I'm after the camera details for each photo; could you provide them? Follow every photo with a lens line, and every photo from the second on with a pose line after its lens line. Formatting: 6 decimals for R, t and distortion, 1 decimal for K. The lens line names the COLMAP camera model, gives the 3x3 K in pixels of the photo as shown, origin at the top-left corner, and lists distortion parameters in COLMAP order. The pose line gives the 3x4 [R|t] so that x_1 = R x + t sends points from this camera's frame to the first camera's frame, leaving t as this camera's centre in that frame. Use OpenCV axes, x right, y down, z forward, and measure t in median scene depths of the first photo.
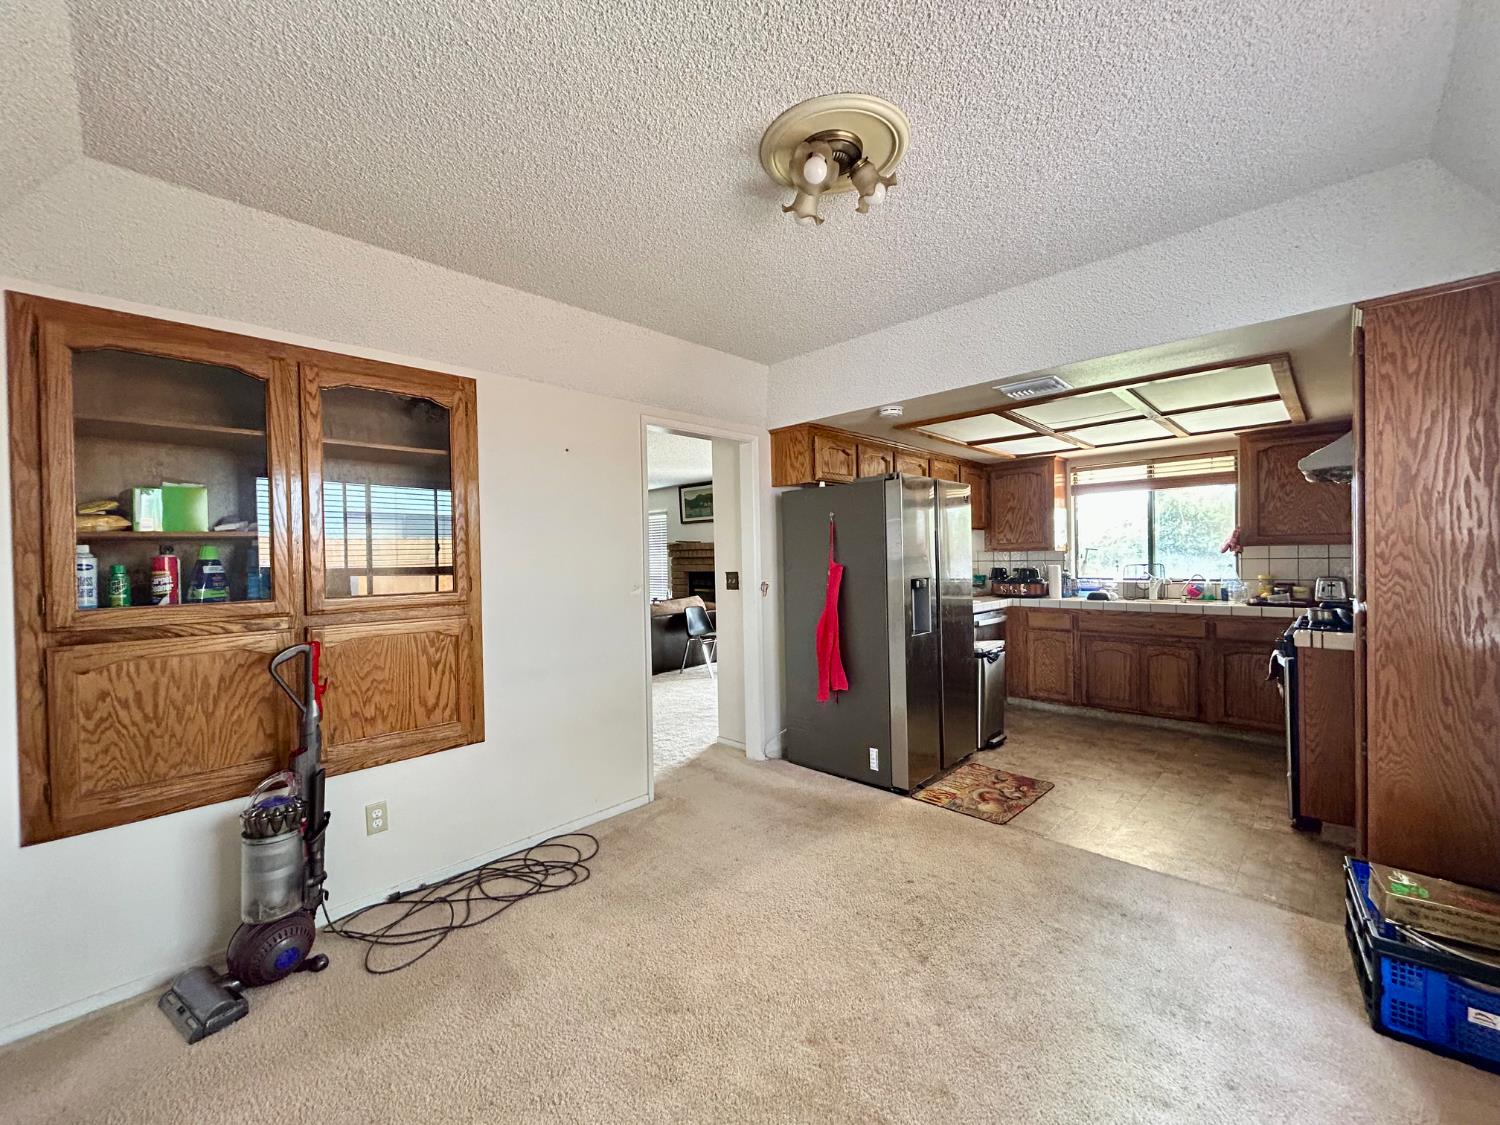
lens RADIAL K [[615.1, 0, 750.0], [0, 615.1, 562.5], [0, 0, 1]] dist [0.002549, 0.000292]
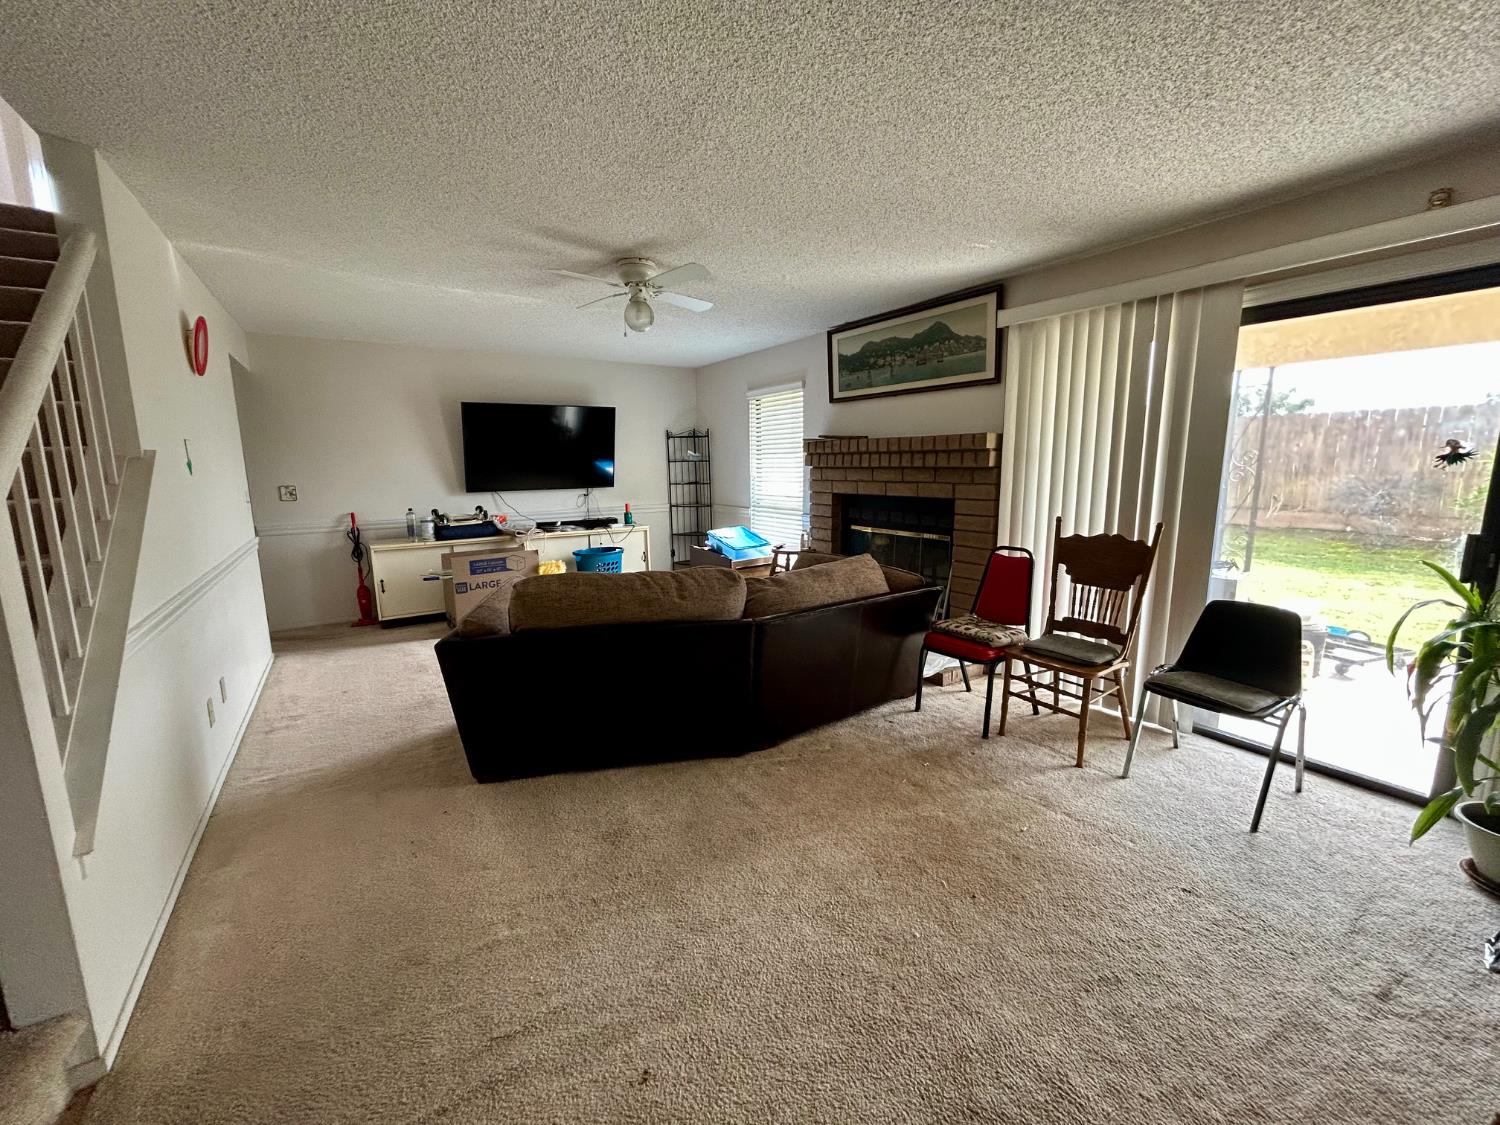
lens RADIAL K [[615.1, 0, 750.0], [0, 615.1, 562.5], [0, 0, 1]] dist [0.002549, 0.000292]
pose [[0.974621, 0.042872, -0.219716, -0.115172], [-0.006628, 0.986586, 0.163107, -0.024144], [0.223761, -0.157512, 0.961832, 0.902286]]
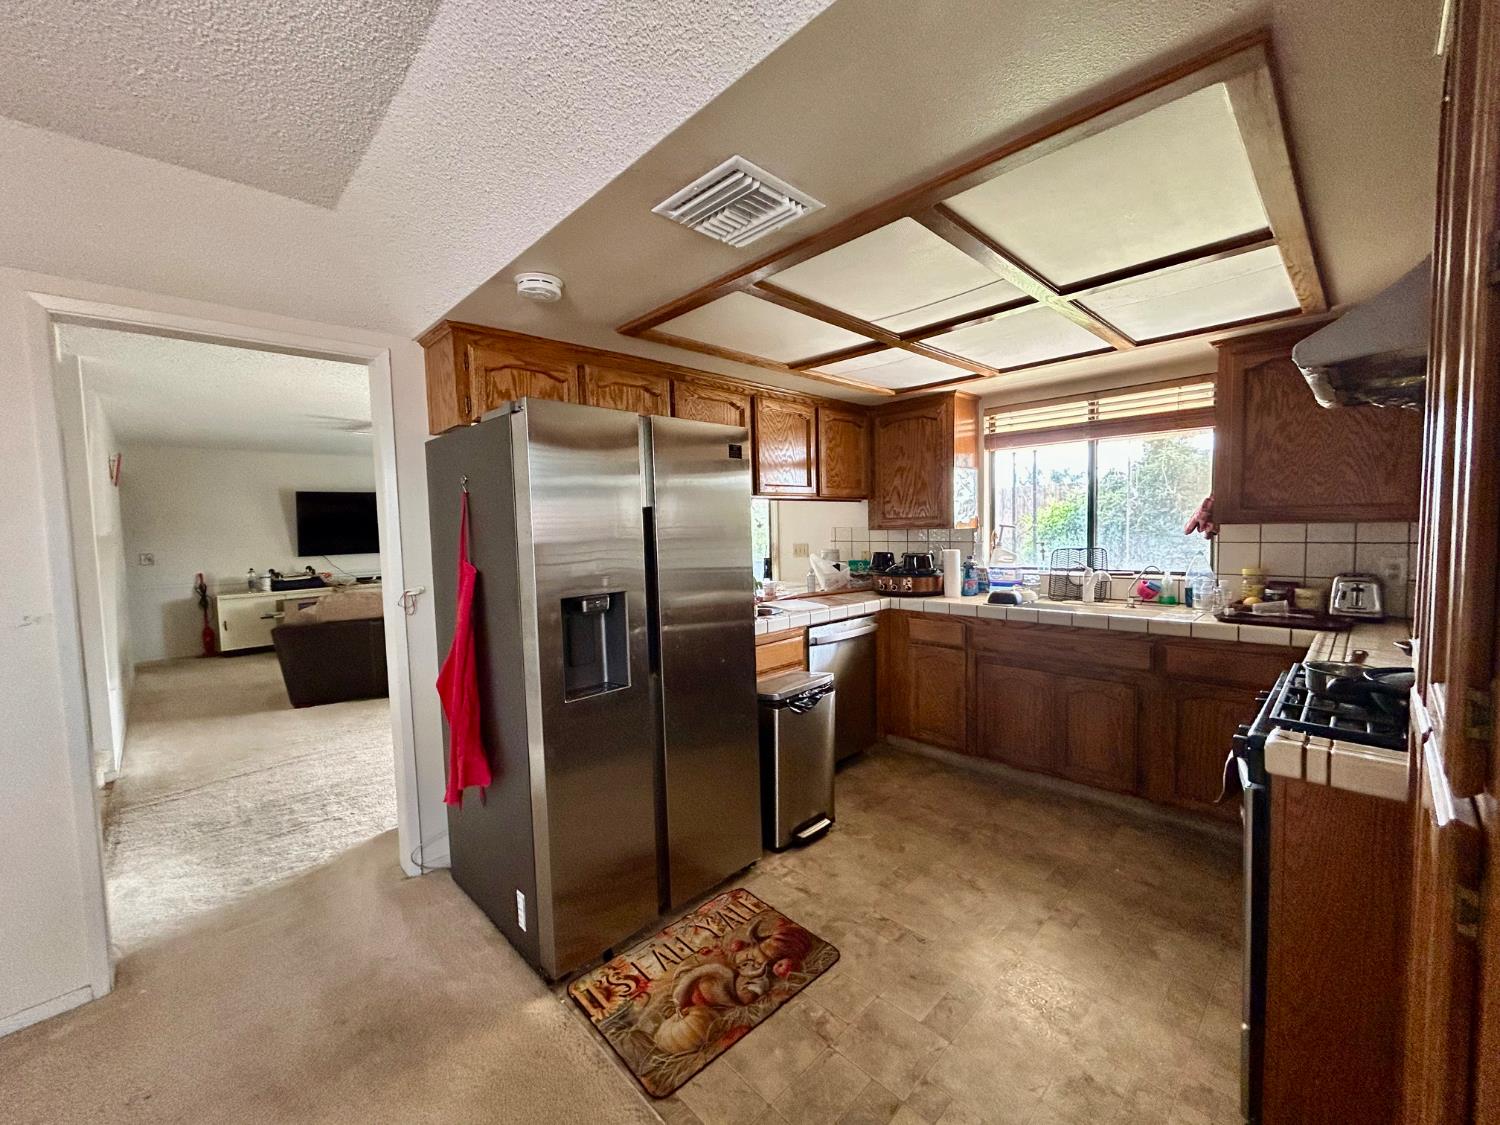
lens RADIAL K [[609.9, 0, 750.0], [0, 609.9, 562.5], [0, 0, 1]] dist [0.000089, -0.000009]
pose [[0.999571, -0.005752, -0.028732, 0.334112], [0.007377, 0.998360, 0.056765, -0.025975], [0.028358, -0.056952, 0.997974, 0.355529]]
